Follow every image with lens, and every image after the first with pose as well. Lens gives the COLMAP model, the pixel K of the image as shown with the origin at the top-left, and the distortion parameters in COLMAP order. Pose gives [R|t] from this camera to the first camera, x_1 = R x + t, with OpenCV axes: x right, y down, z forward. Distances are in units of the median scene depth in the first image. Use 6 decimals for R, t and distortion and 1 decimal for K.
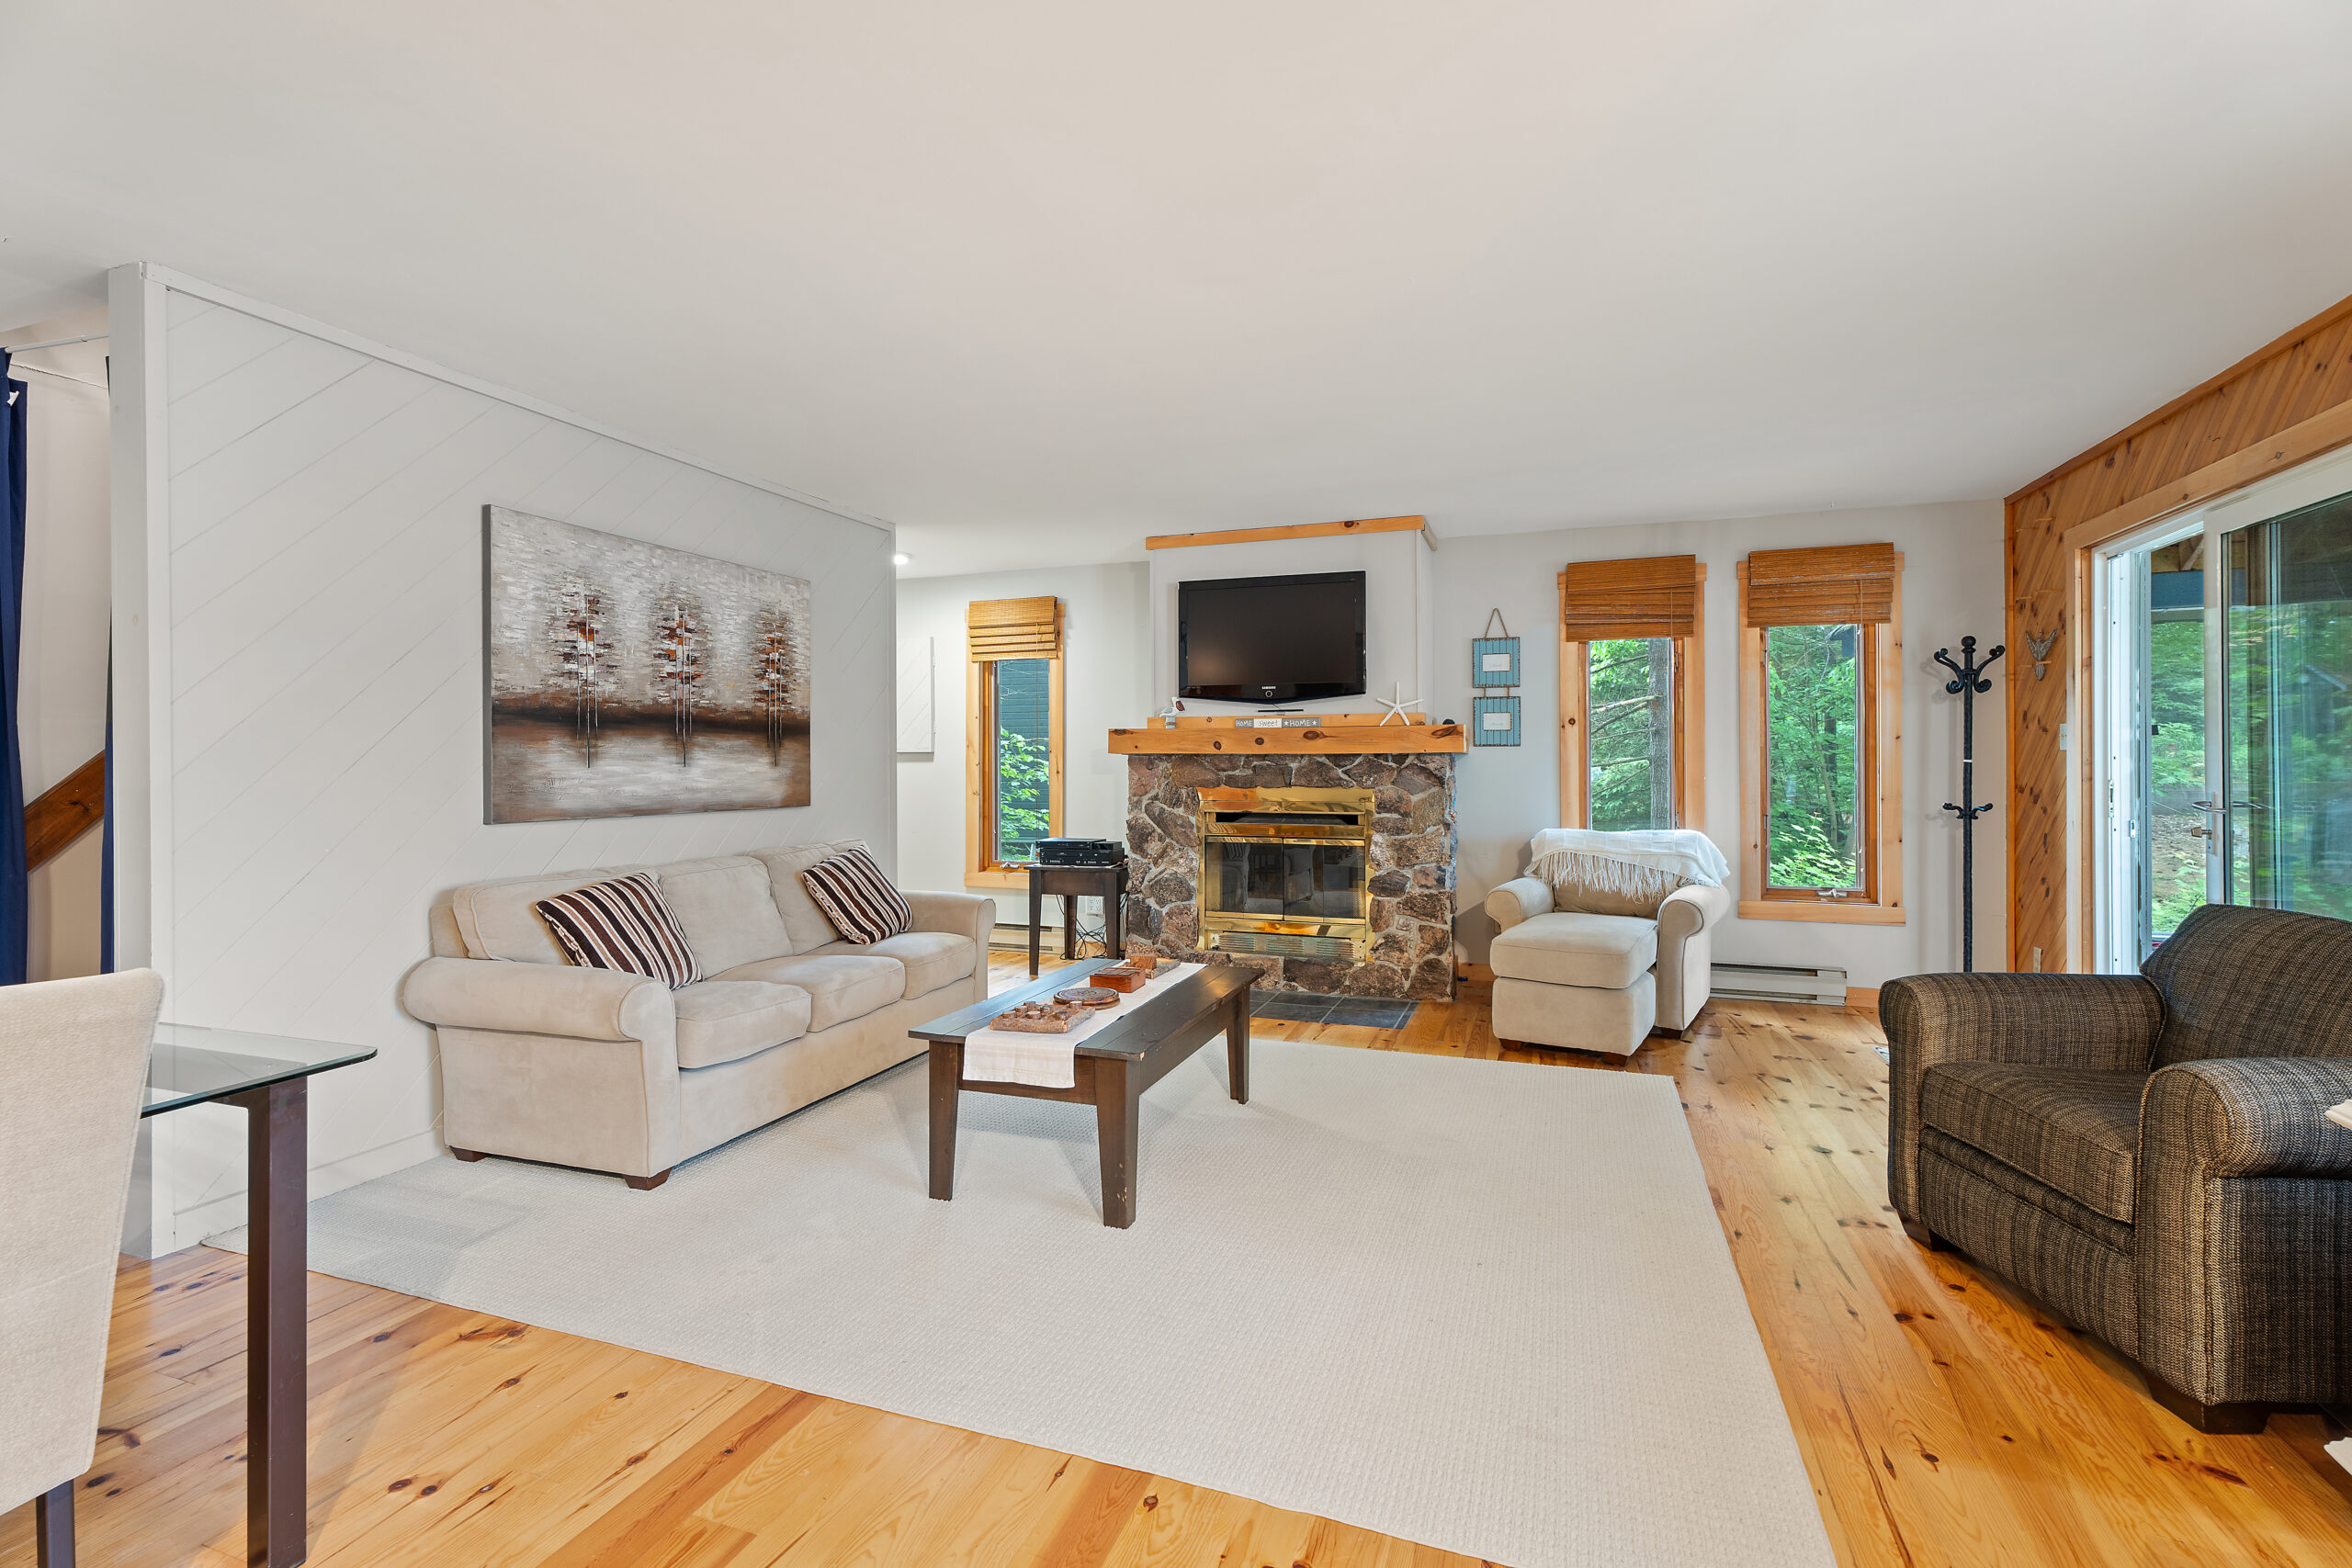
lens RADIAL K [[1067.3, 0, 1172.7], [0, 1067.3, 759.0], [0, 0, 1]] dist [0.001188, 0.000033]
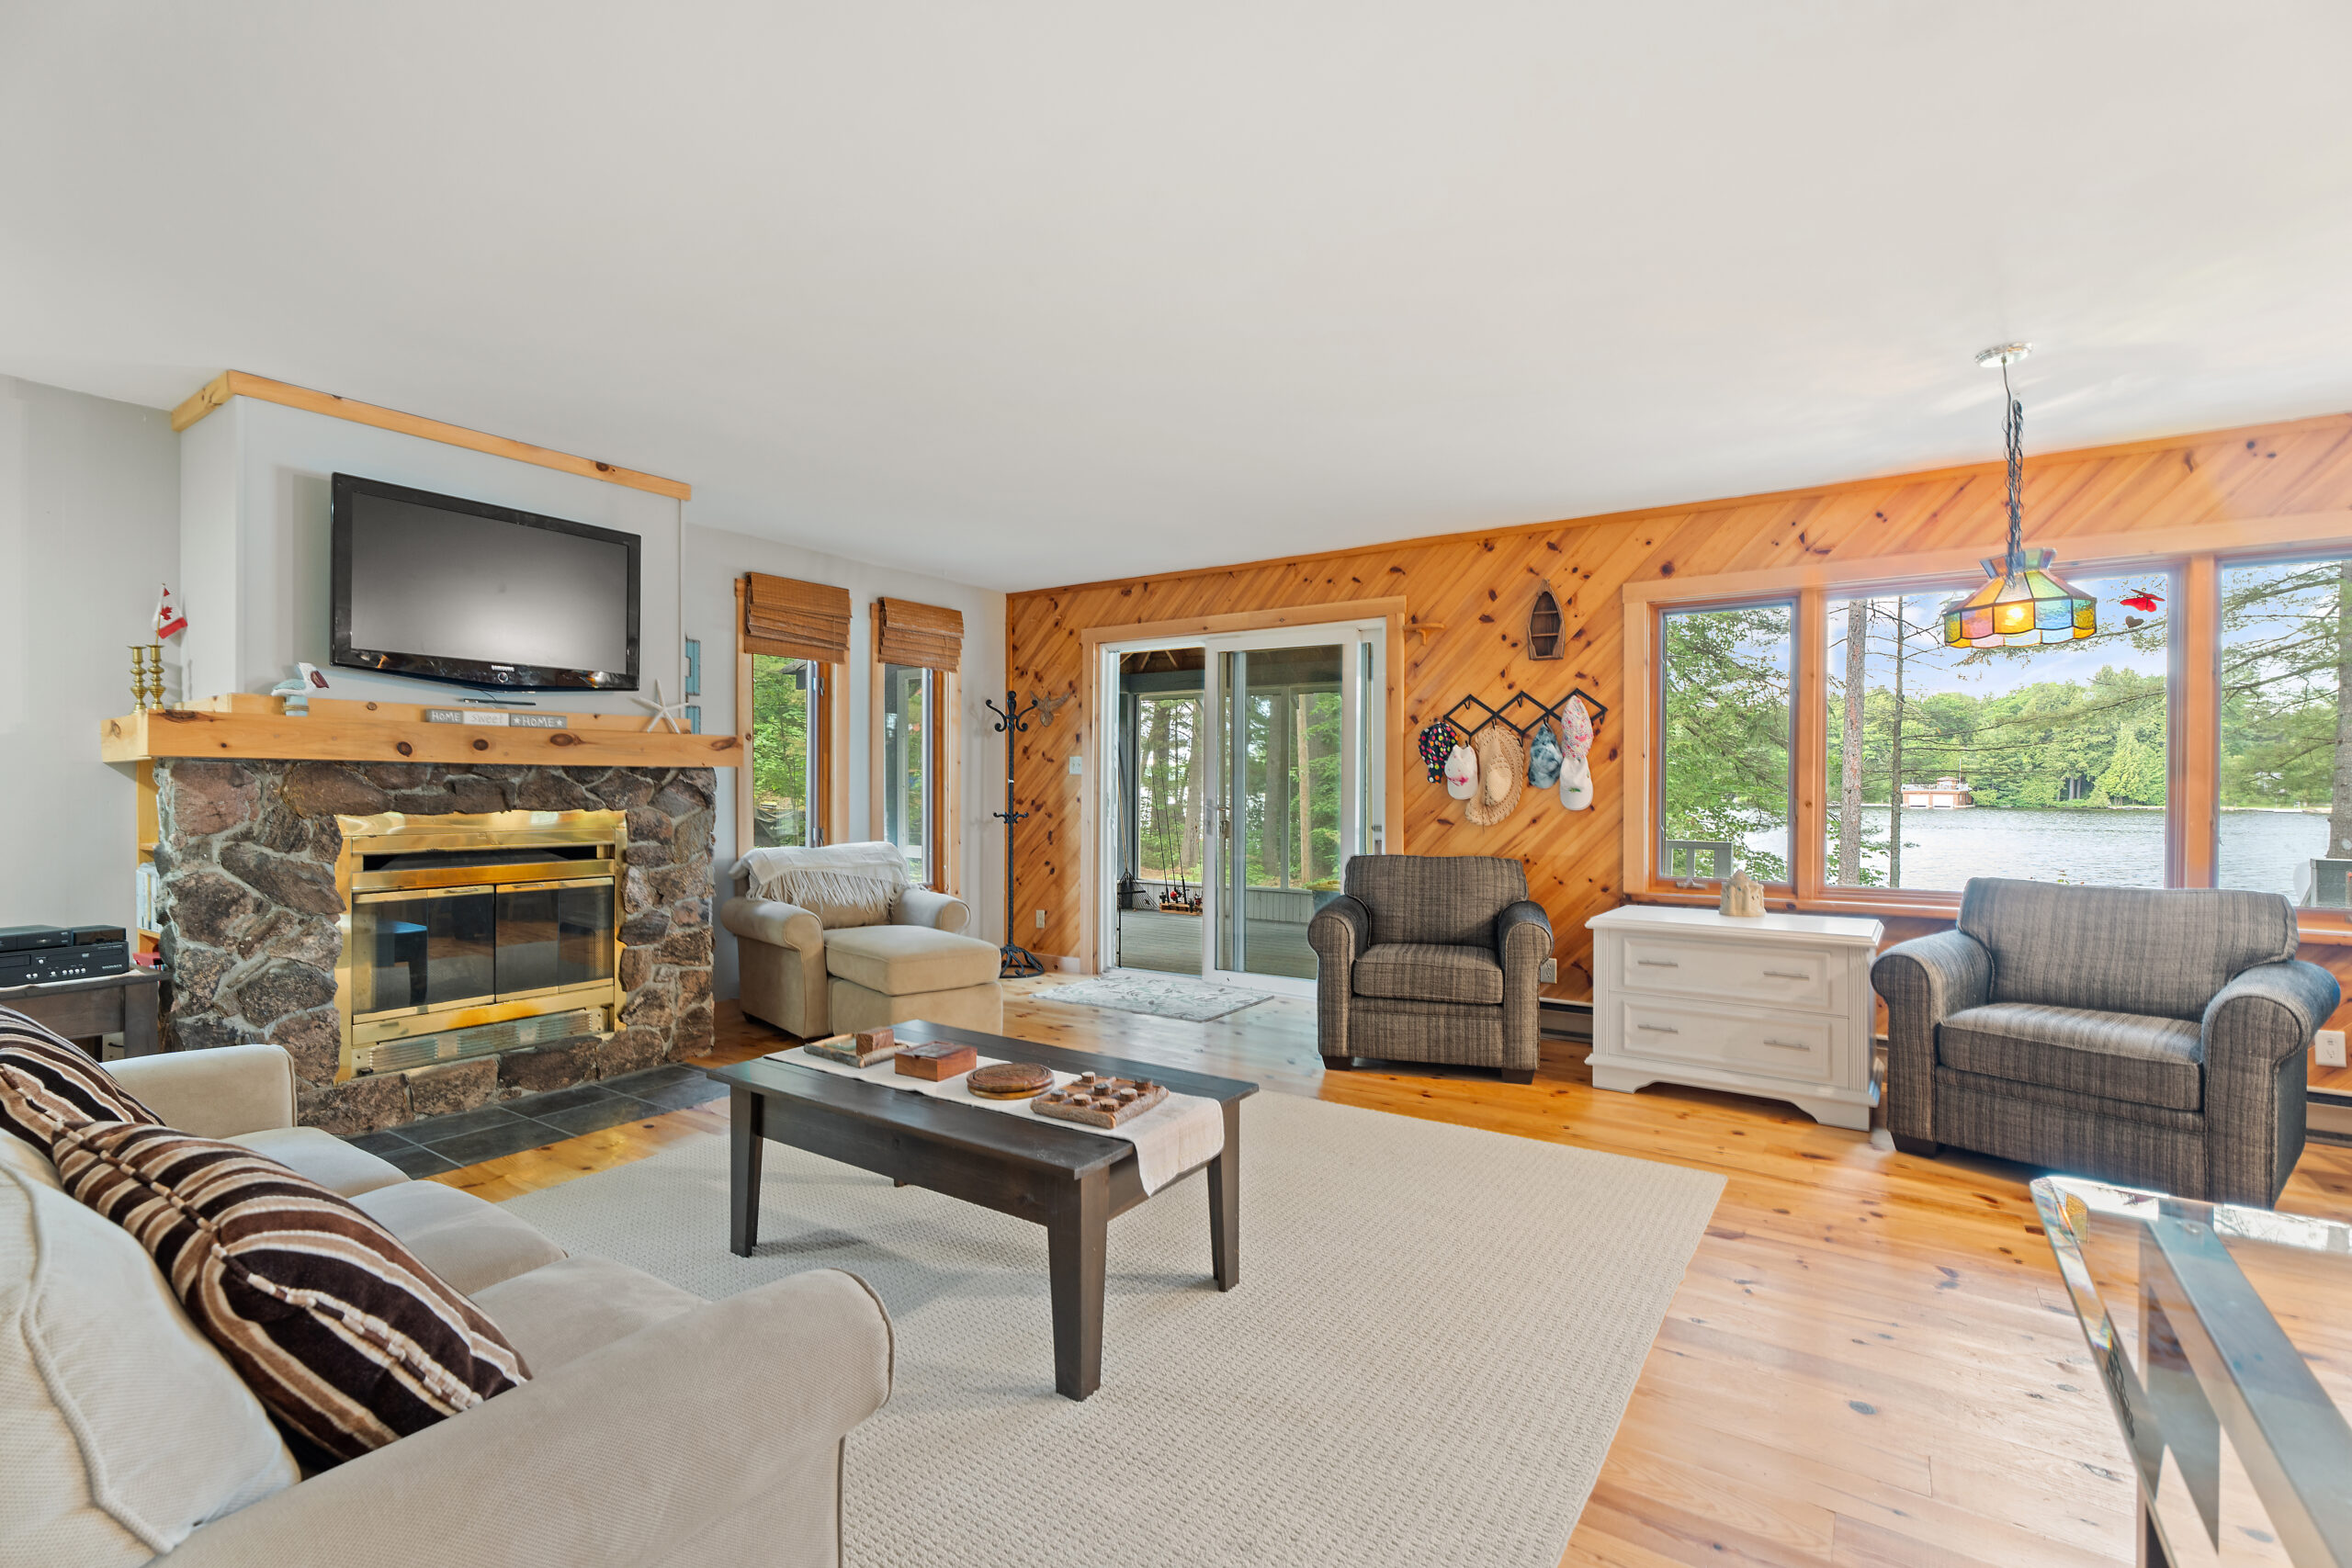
lens RADIAL K [[1052.6, 0, 1167.2], [0, 1052.6, 791.2], [0, 0, 1]] dist [0.003842, 0.000605]
pose [[0.249578, -0.002542, 0.968351, -0.471781], [-0.008202, 0.999955, 0.004739, 0.006173], [-0.968320, -0.009125, 0.249546, 0.419799]]
